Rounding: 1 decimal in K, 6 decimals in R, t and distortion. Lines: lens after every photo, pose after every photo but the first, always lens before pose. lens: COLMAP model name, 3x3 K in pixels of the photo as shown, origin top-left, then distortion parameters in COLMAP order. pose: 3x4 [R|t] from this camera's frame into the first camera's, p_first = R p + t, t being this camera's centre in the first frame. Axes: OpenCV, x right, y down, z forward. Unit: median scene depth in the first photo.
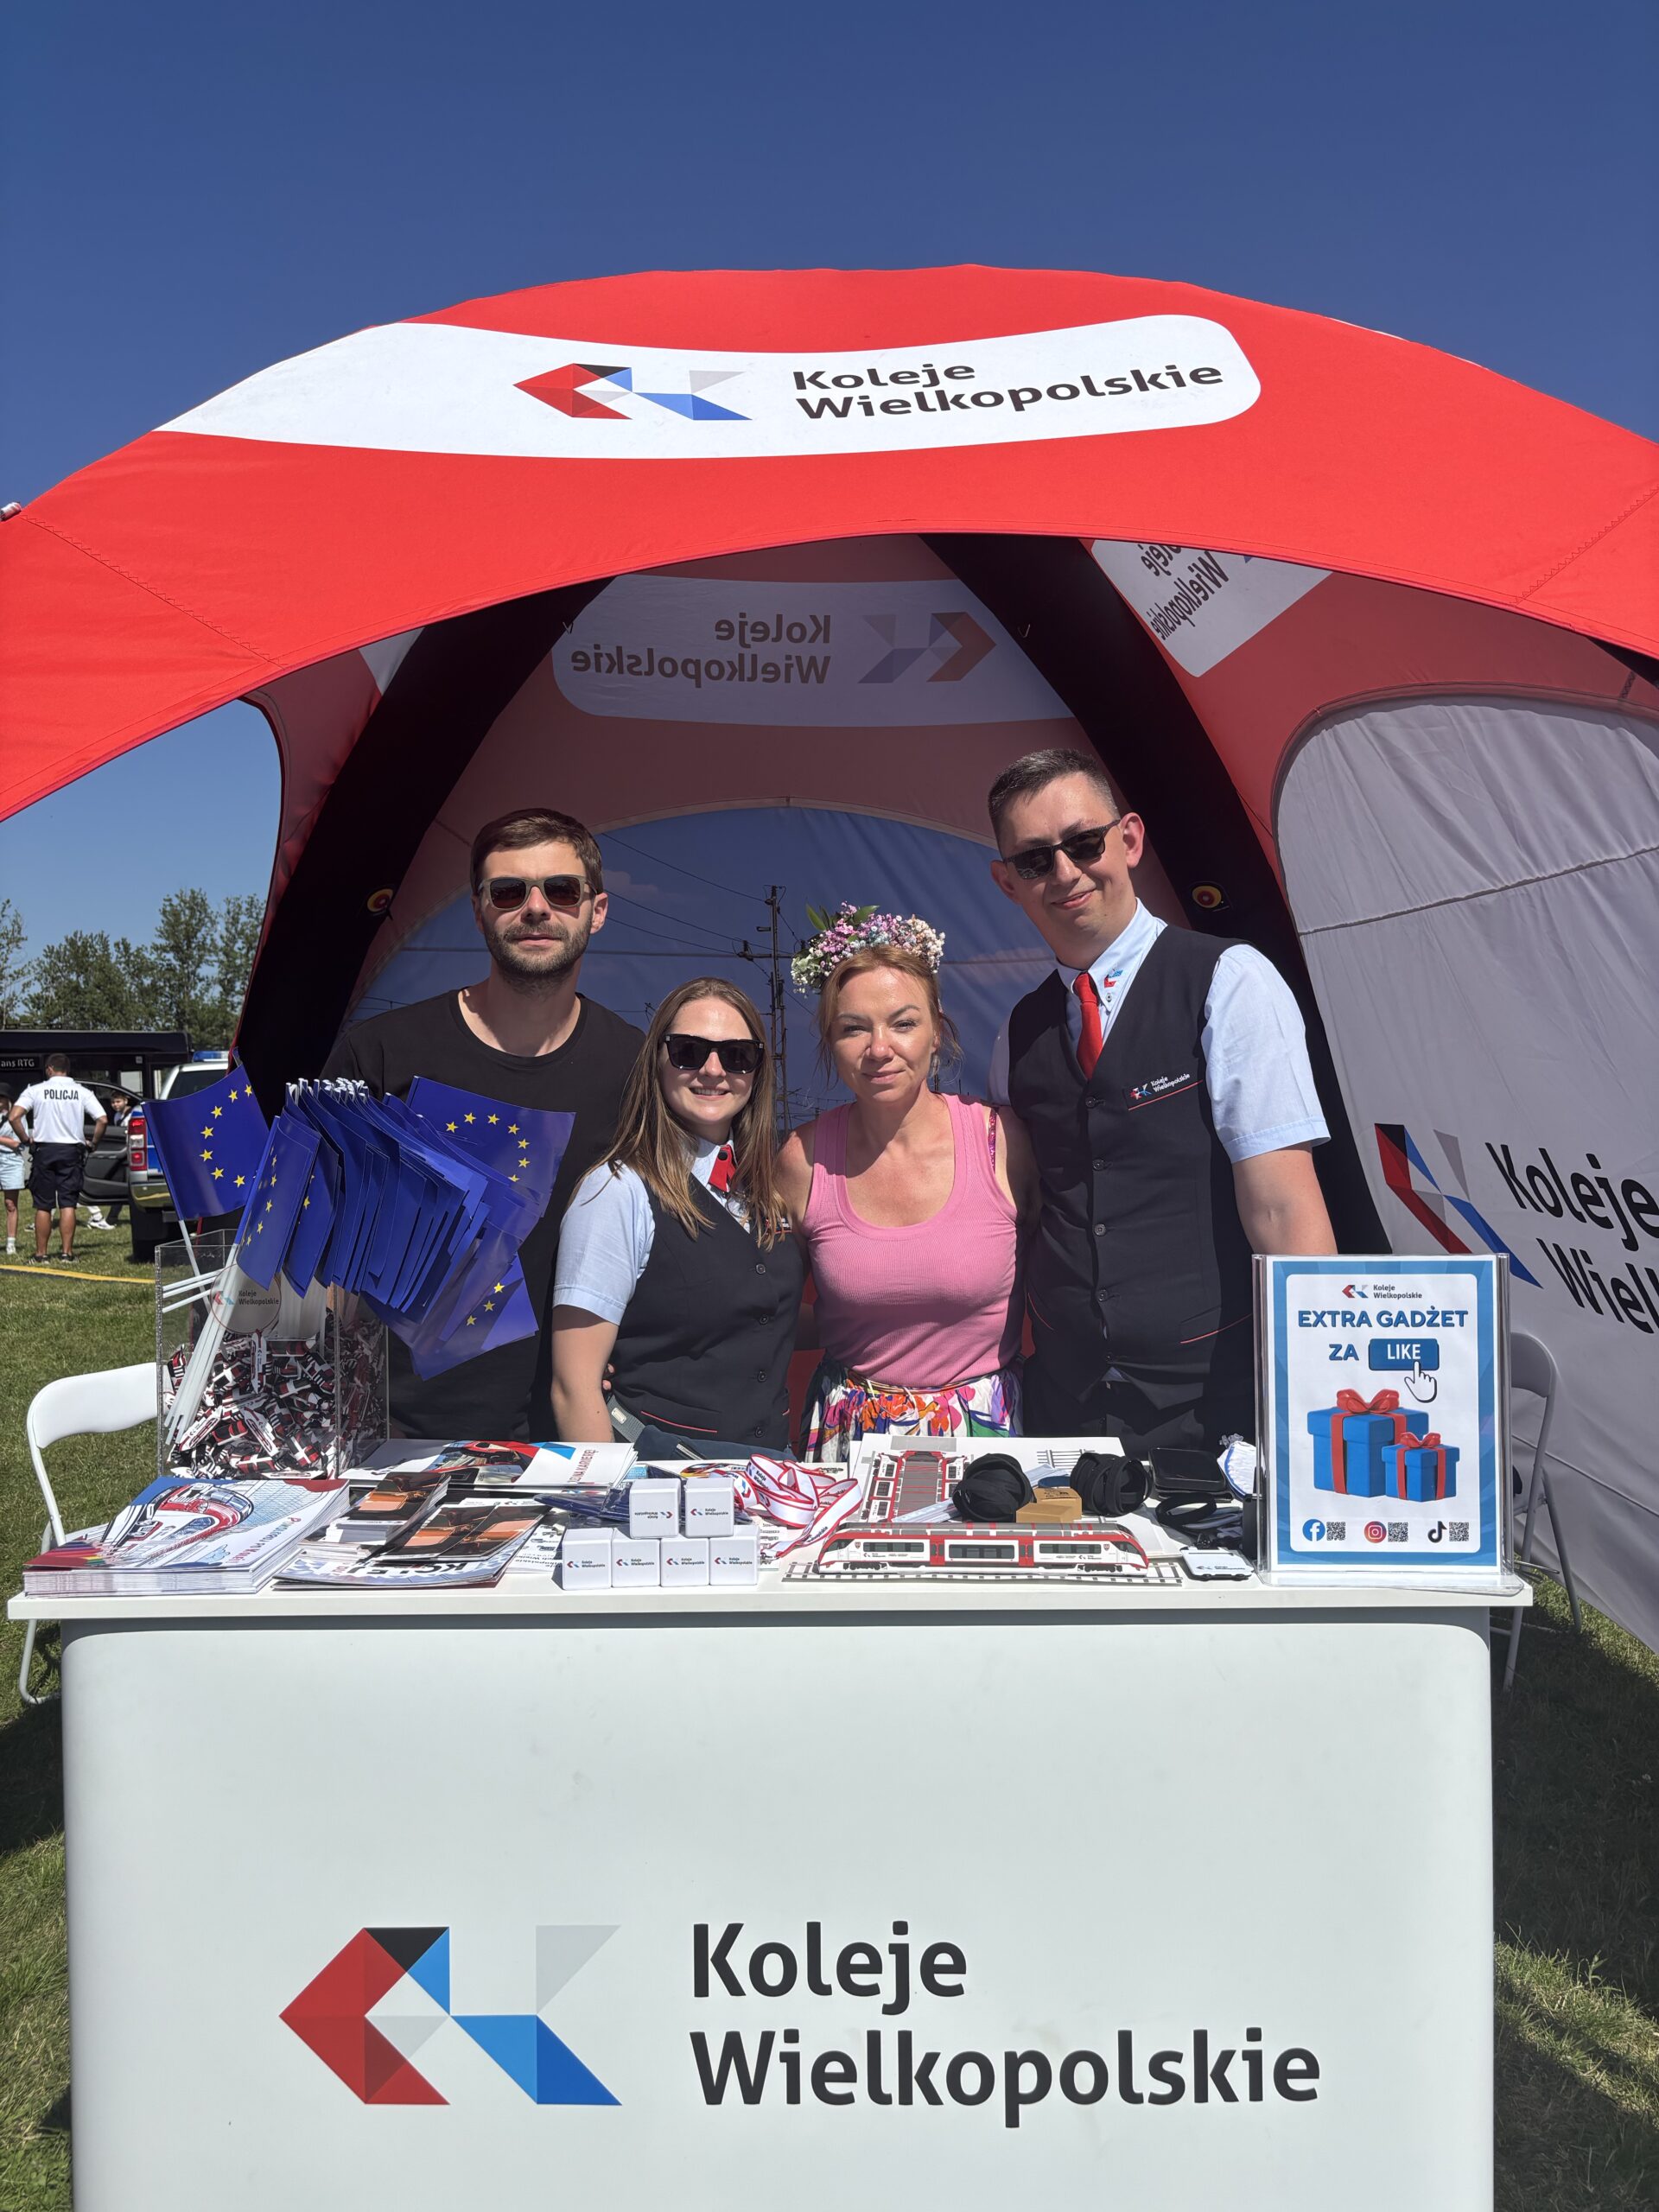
lens RADIAL K [[1612.4, 0, 857.1], [0, 1612.4, 1066.5], [0, 0, 1]] dist [-0.057479, 0.040366]
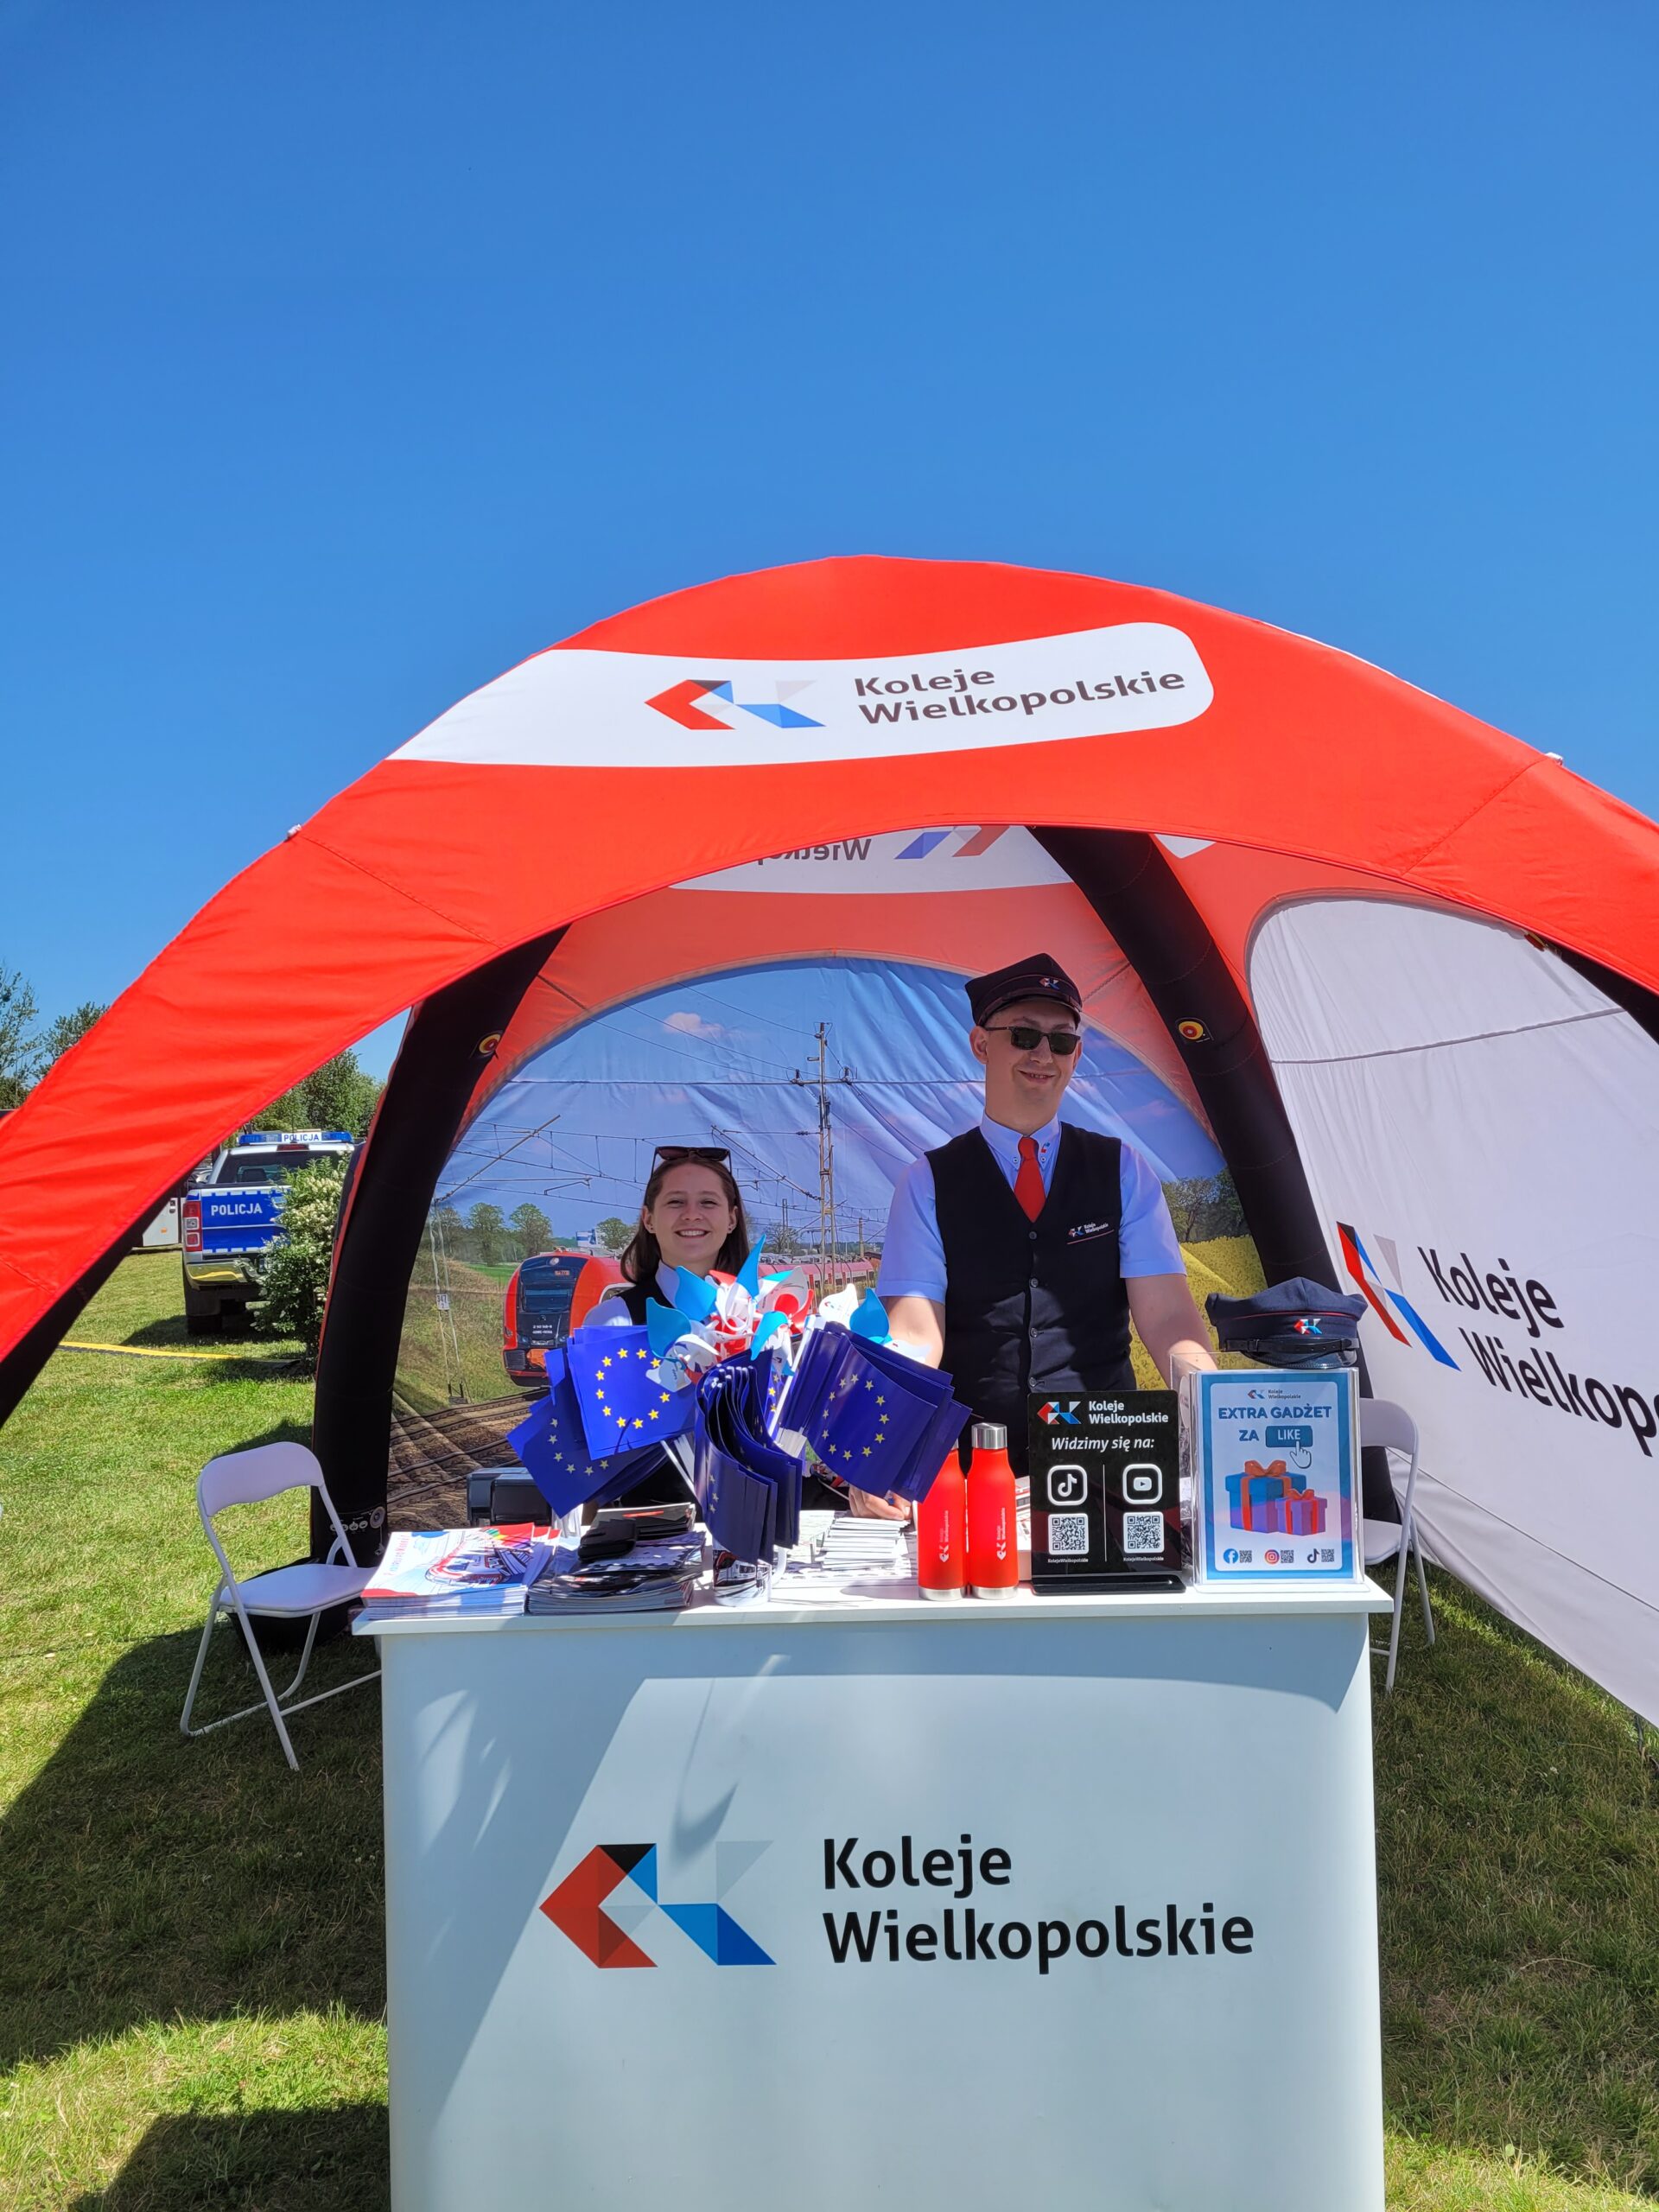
lens RADIAL K [[1616.4, 0, 885.6], [0, 1616.4, 1104.0], [0, 0, 1]] dist [0.019834, -0.013791]
pose [[0.999855, -0.013307, 0.010620, -0.035386], [0.013405, 0.999868, -0.009206, -0.080377], [-0.010496, 0.009347, 0.999901, -0.332885]]
